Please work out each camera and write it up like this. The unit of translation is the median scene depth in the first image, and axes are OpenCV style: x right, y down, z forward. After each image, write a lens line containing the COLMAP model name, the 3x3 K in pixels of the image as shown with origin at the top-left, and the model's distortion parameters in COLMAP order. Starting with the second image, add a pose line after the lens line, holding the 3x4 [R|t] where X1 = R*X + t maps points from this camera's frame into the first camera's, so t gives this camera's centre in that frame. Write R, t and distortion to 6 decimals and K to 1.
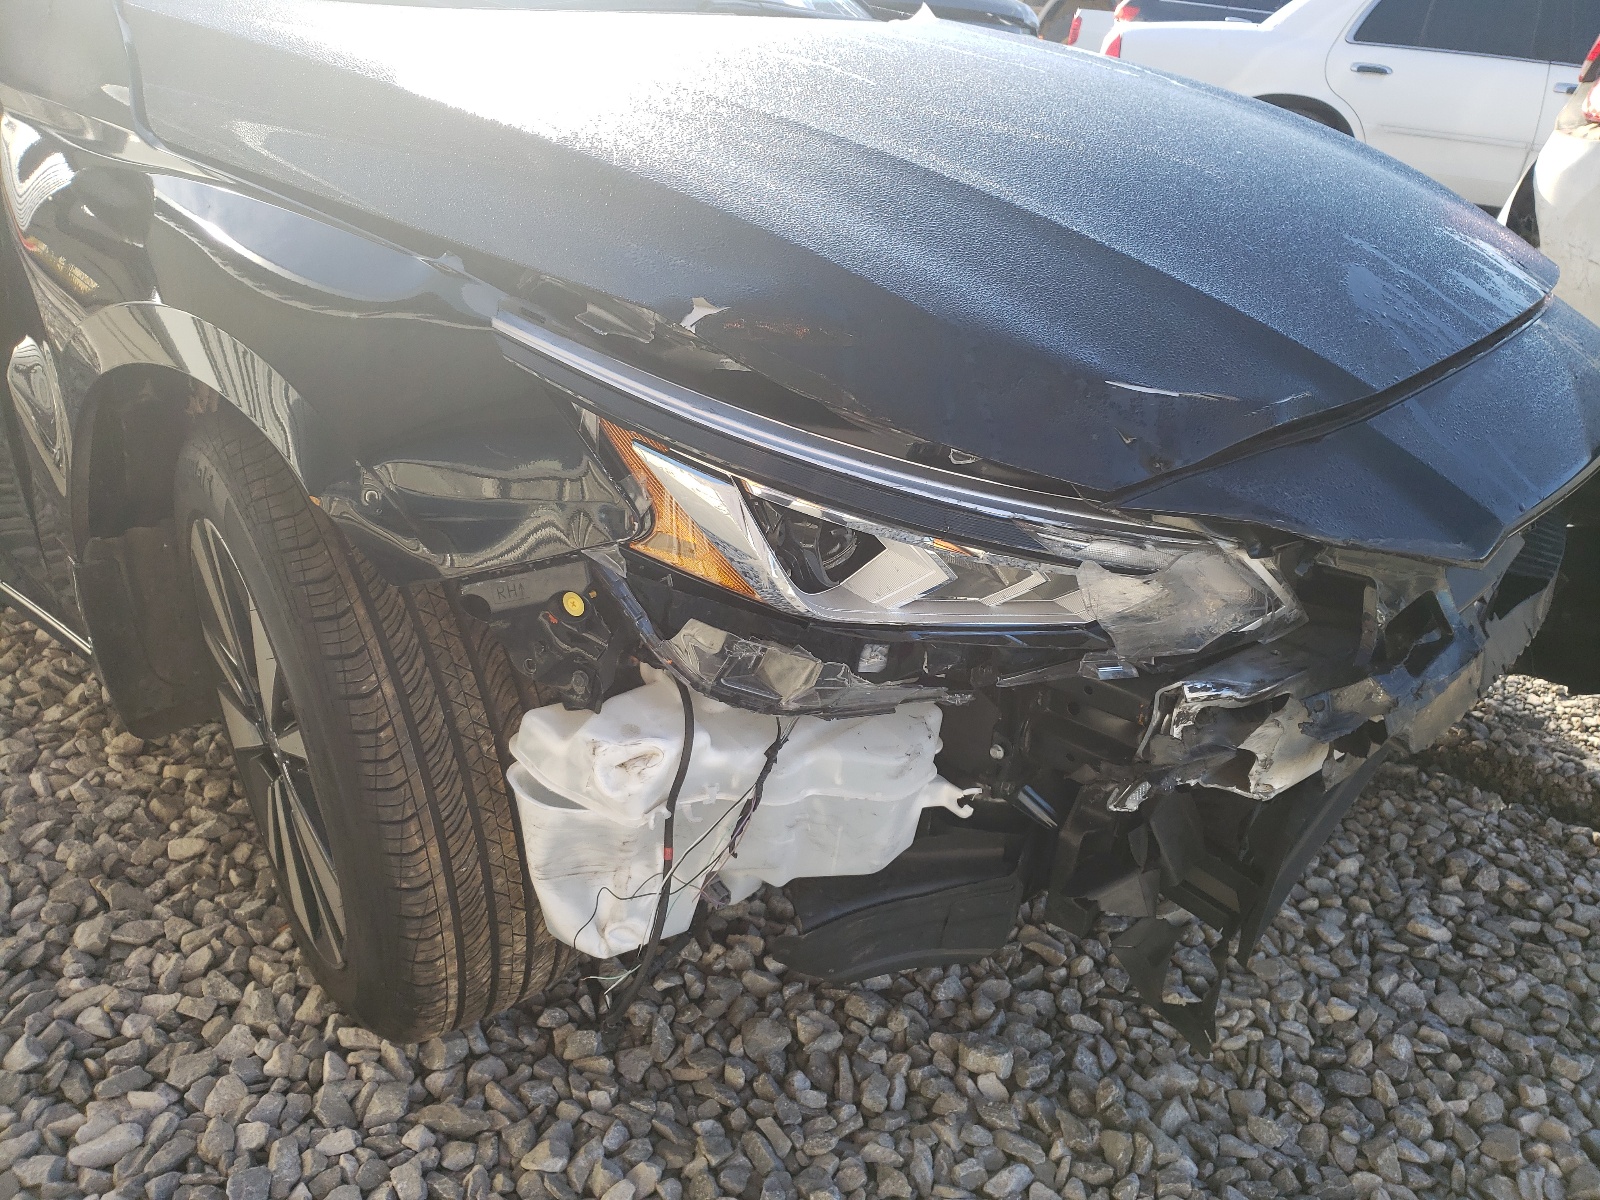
lens RADIAL K [[1219.2, 0, 798.9], [0, 1219.2, 600.8], [0, 0, 1]] dist [0.028587, -0.019440]
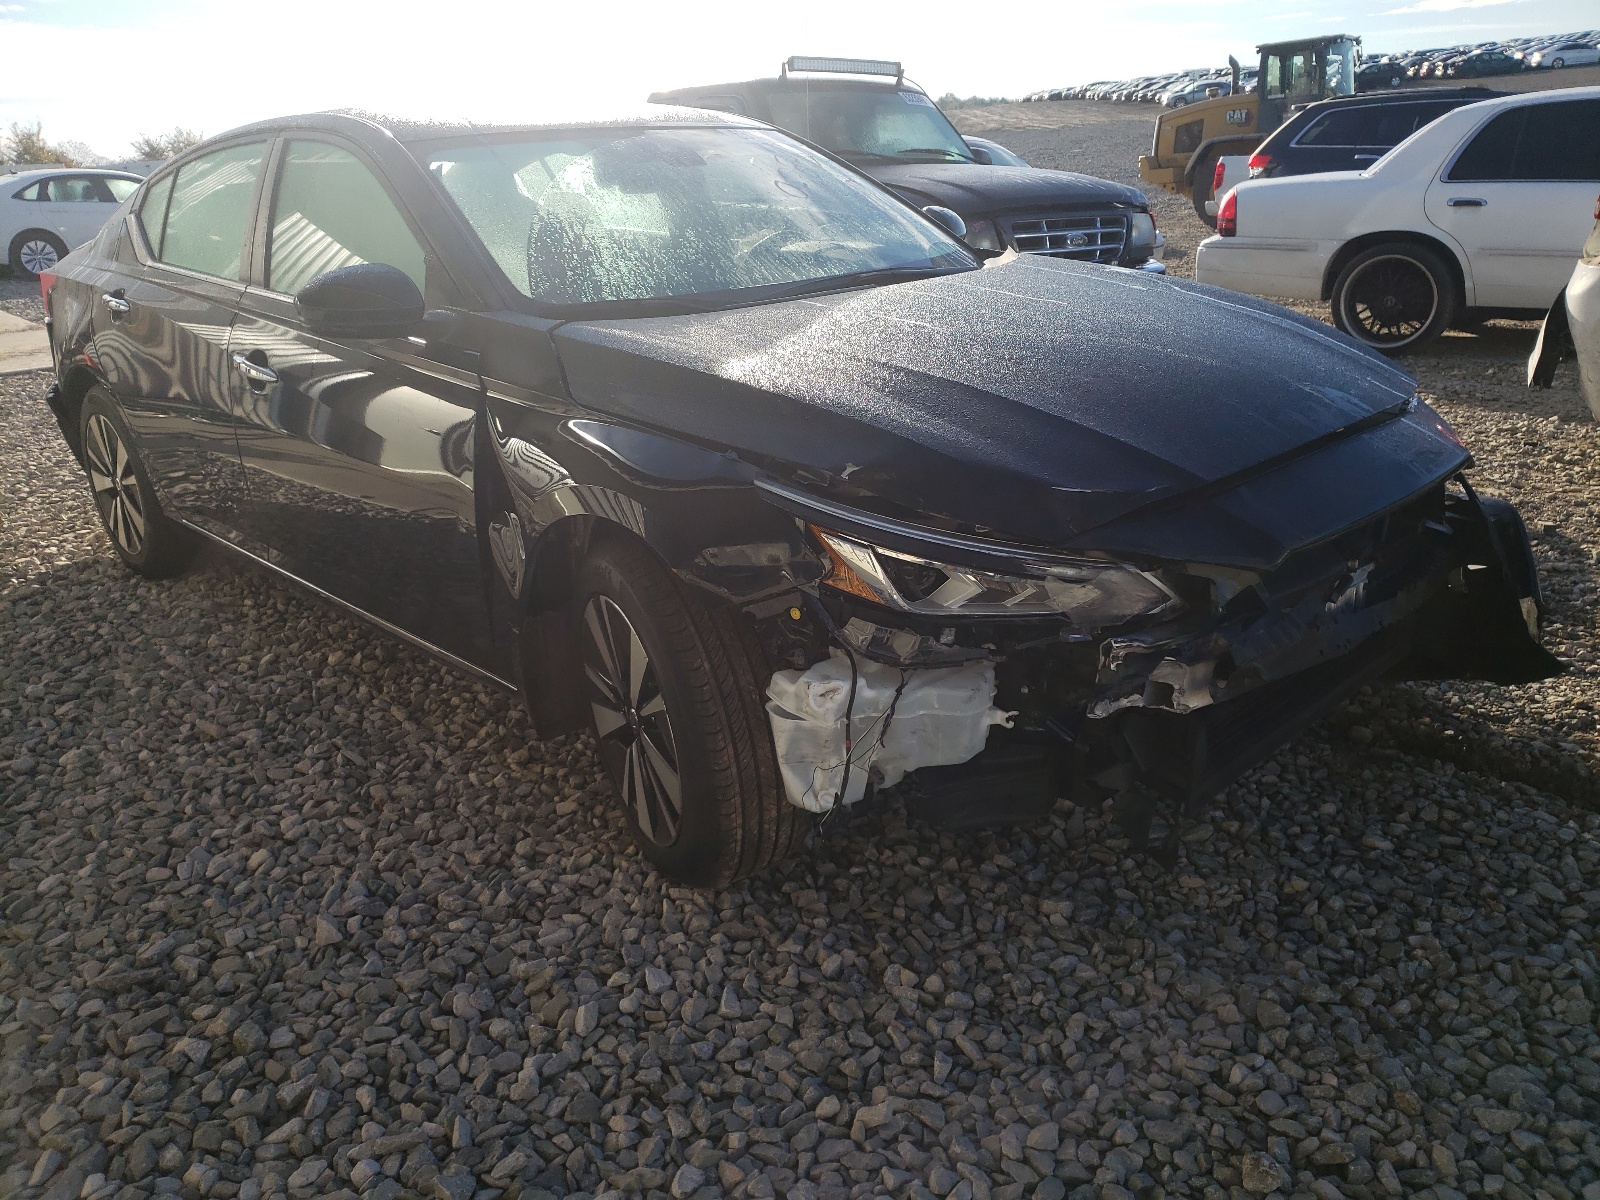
lens RADIAL K [[1219.2, 0, 802.8], [0, 1219.2, 595.7], [0, 0, 1]] dist [0.028587, -0.019440]
pose [[0.986424, -0.059907, -0.152901, 0.103679], [0.041212, 0.991596, -0.122634, 0.165002], [0.158963, 0.114667, 0.980603, -0.739482]]
